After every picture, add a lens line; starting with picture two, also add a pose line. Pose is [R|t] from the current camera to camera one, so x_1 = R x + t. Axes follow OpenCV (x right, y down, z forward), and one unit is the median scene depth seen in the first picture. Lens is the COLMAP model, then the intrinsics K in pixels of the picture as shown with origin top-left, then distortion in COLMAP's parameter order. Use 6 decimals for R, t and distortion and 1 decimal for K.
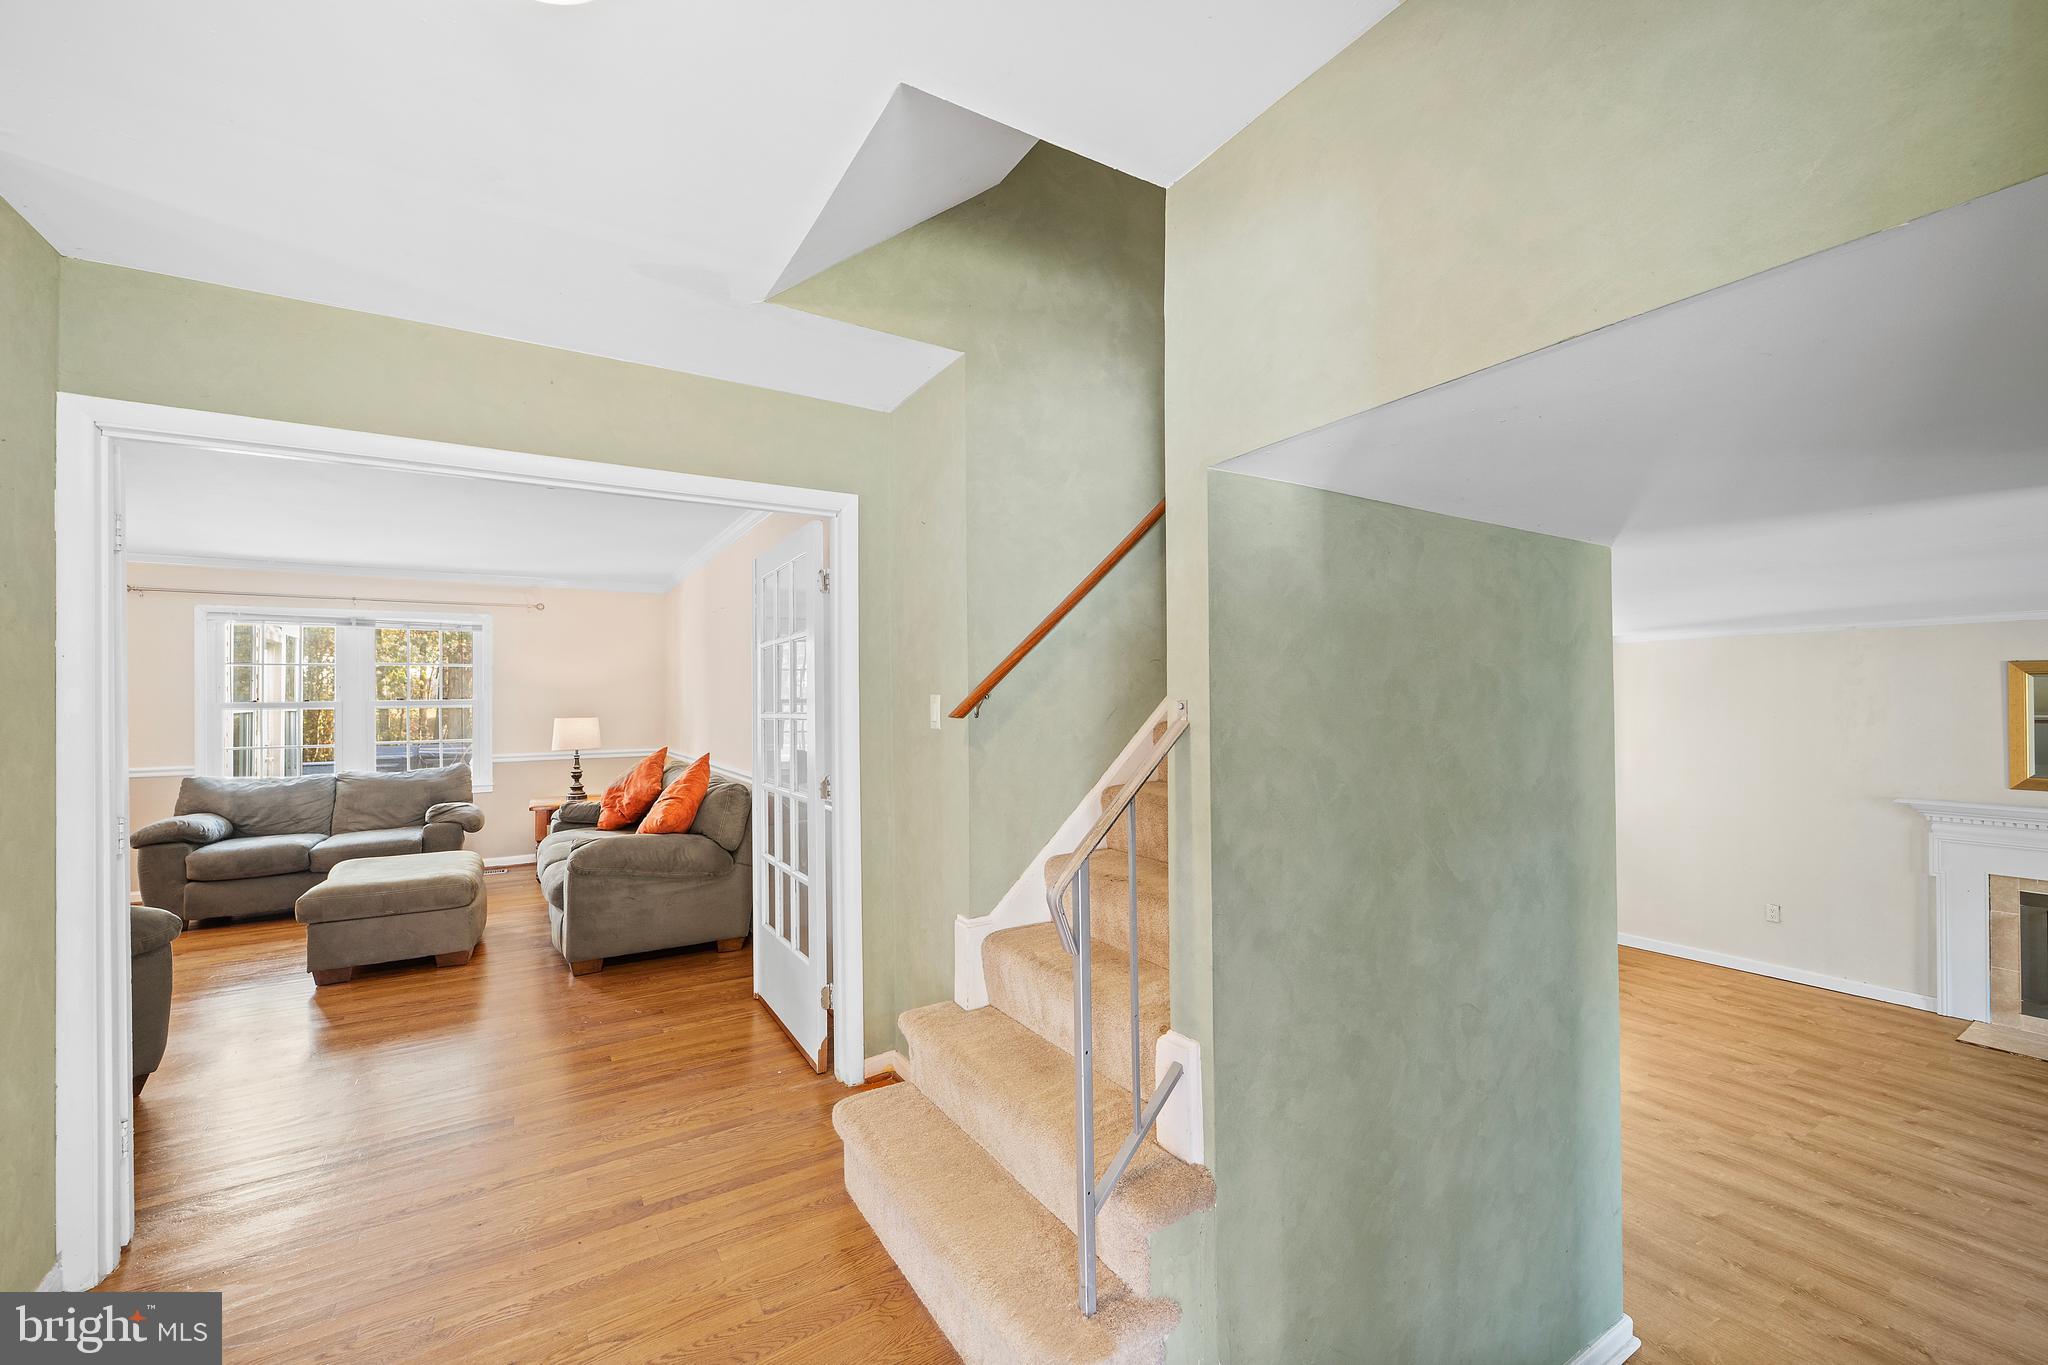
lens RADIAL K [[827.3, 0, 1039.2], [0, 827.3, 702.5], [0, 0, 1]] dist [0.002108, 0.000204]
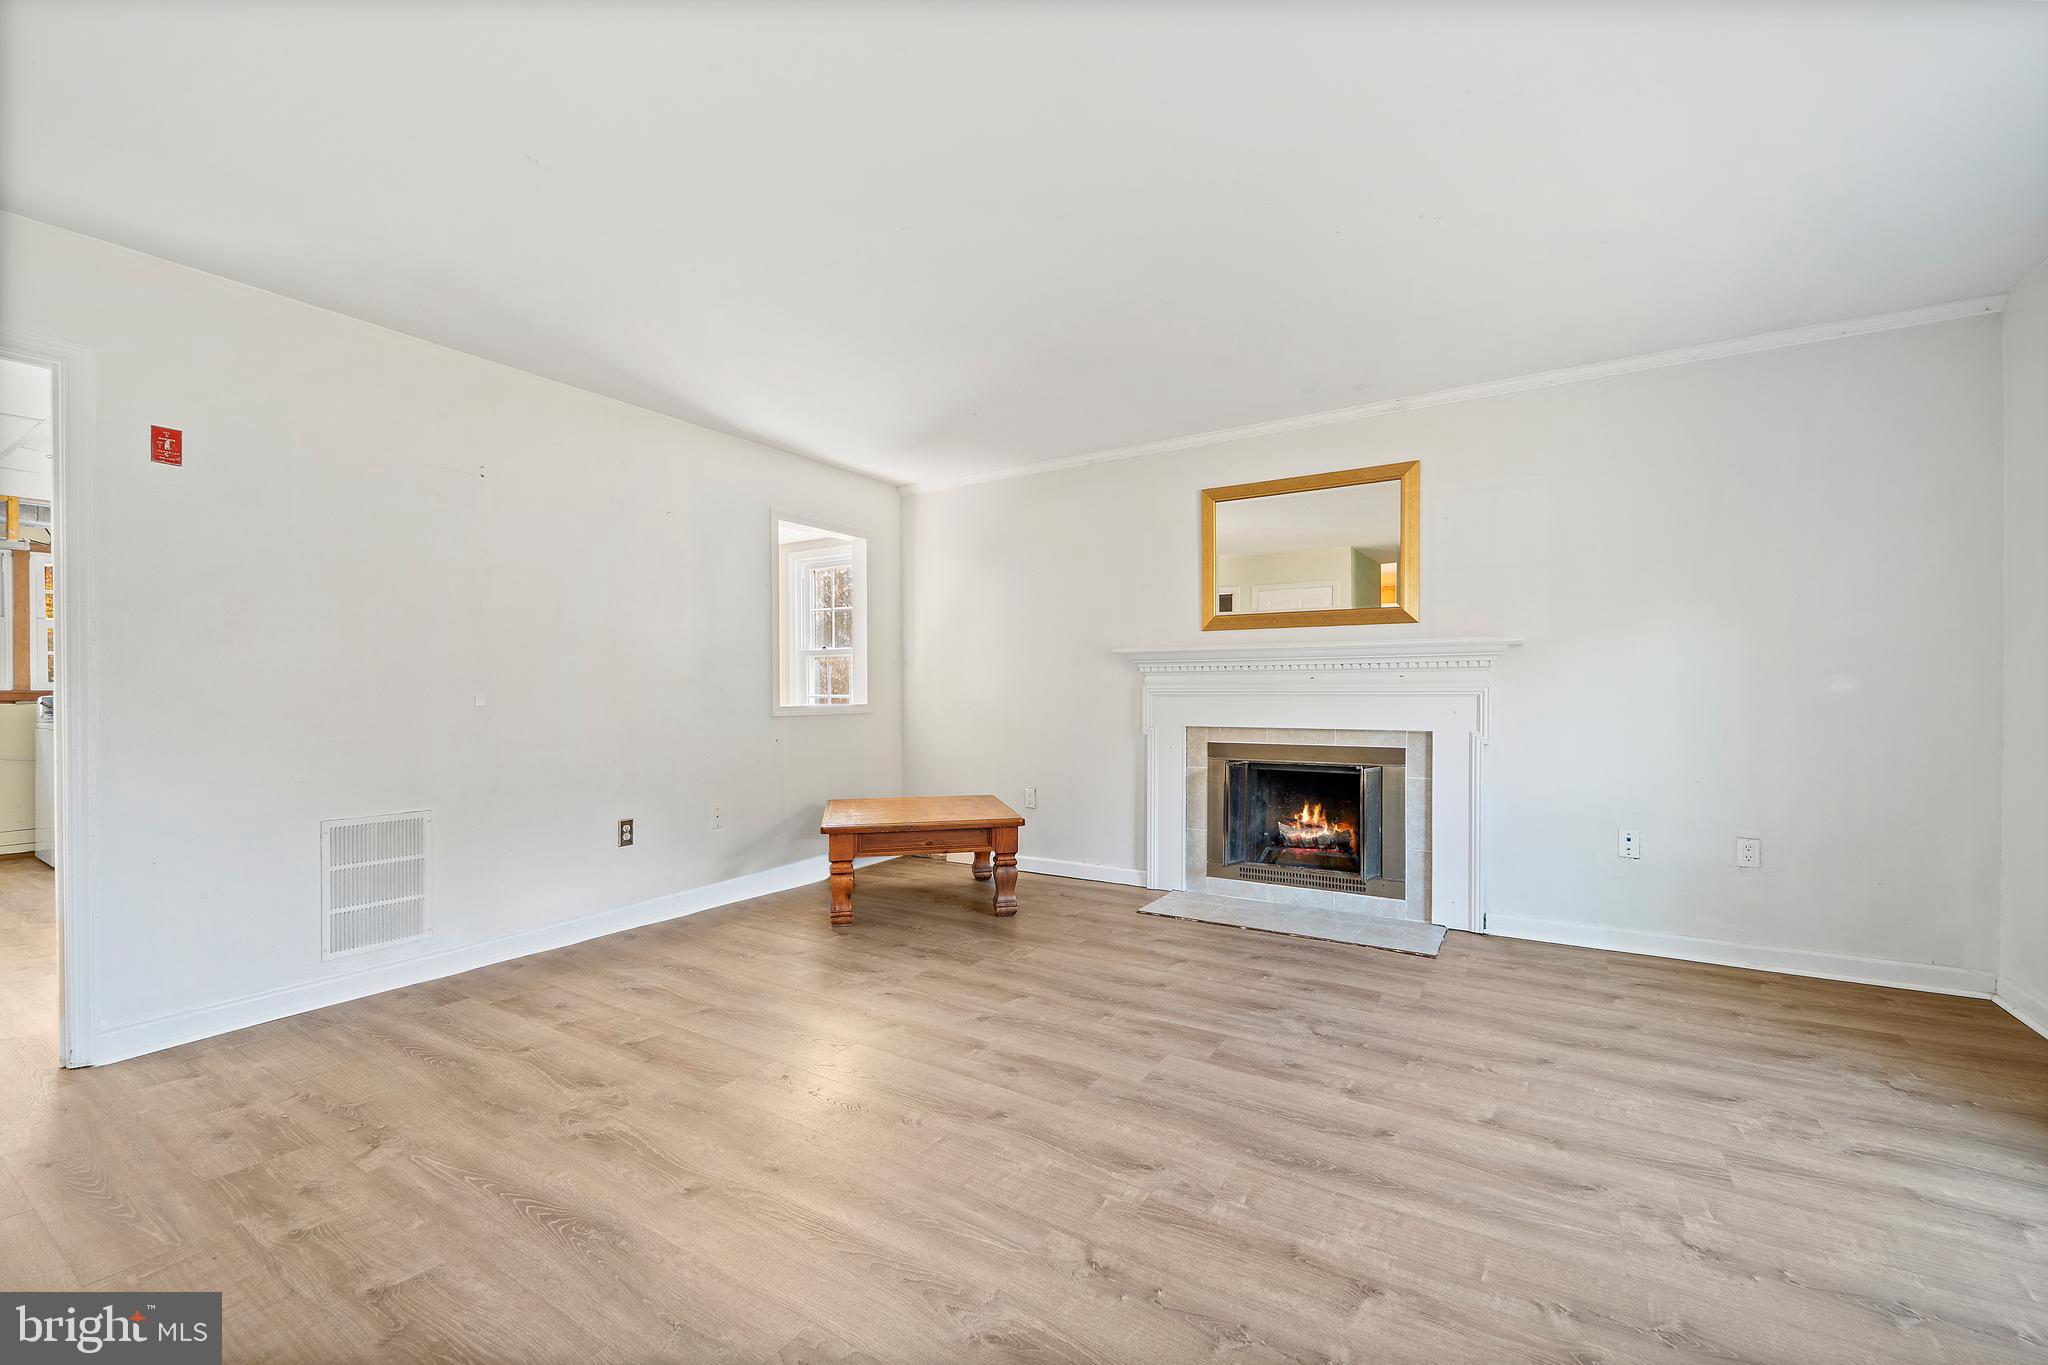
lens RADIAL K [[827.3, 0, 1039.2], [0, 827.3, 702.5], [0, 0, 1]] dist [0.002108, 0.000204]
pose [[0.898850, -0.000328, 0.438256, 0.616796], [-0.003064, 0.999971, 0.007032, 0.177894], [-0.438246, -0.007663, 0.898823, 0.262445]]
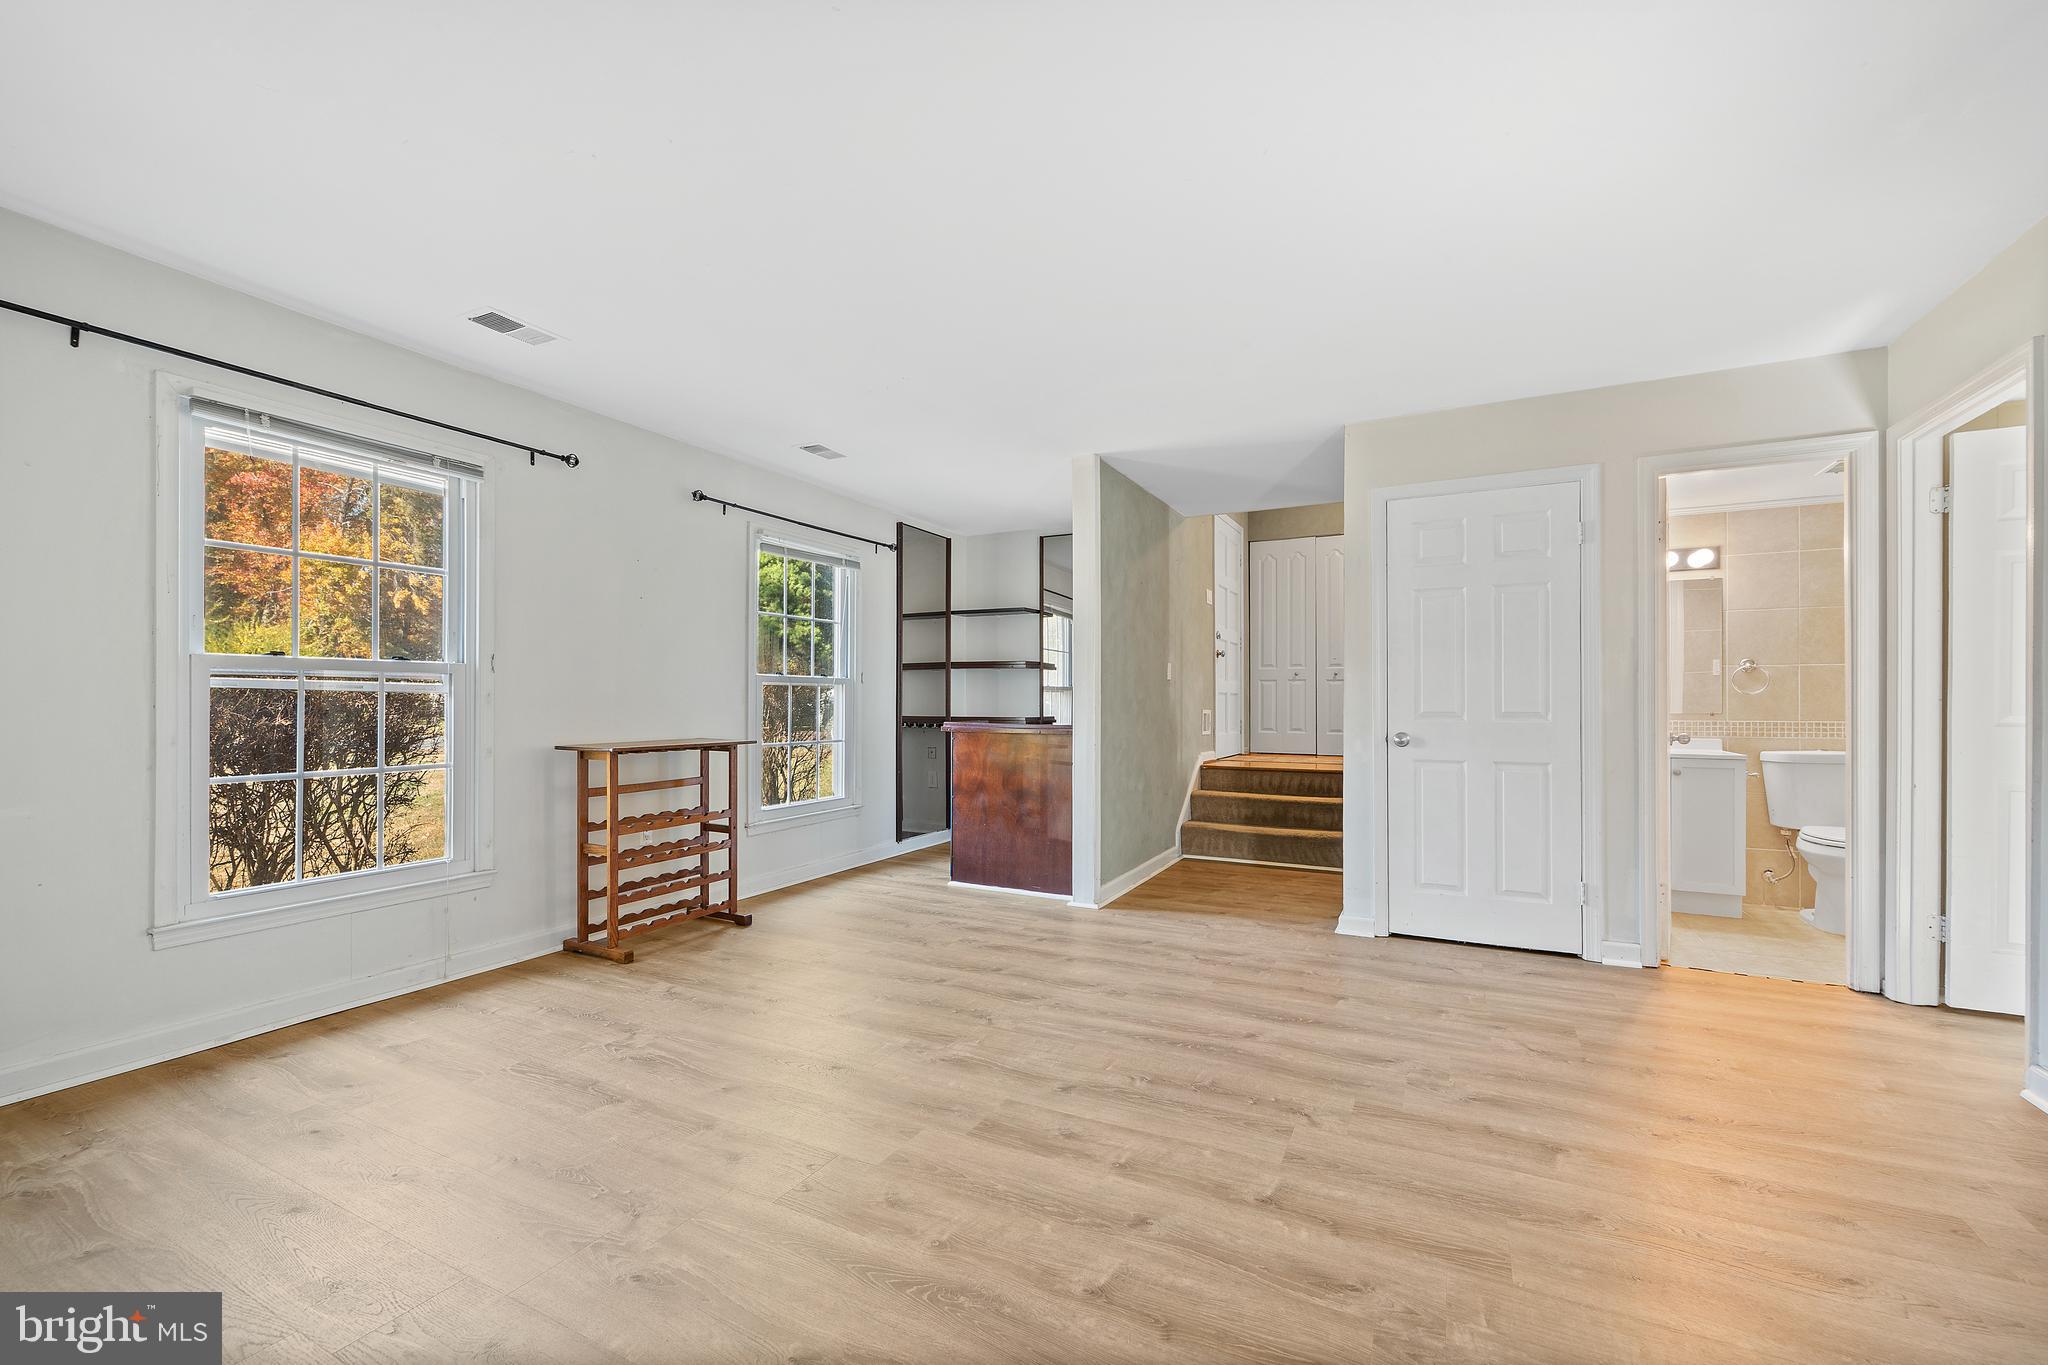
lens RADIAL K [[827.3, 0, 1039.2], [0, 827.3, 702.5], [0, 0, 1]] dist [0.002108, 0.000204]
pose [[-0.857017, 0.010311, -0.515185, 1.055398], [0.005877, 0.999930, 0.010237, 0.168671], [0.515255, 0.005746, -0.857018, 1.079085]]
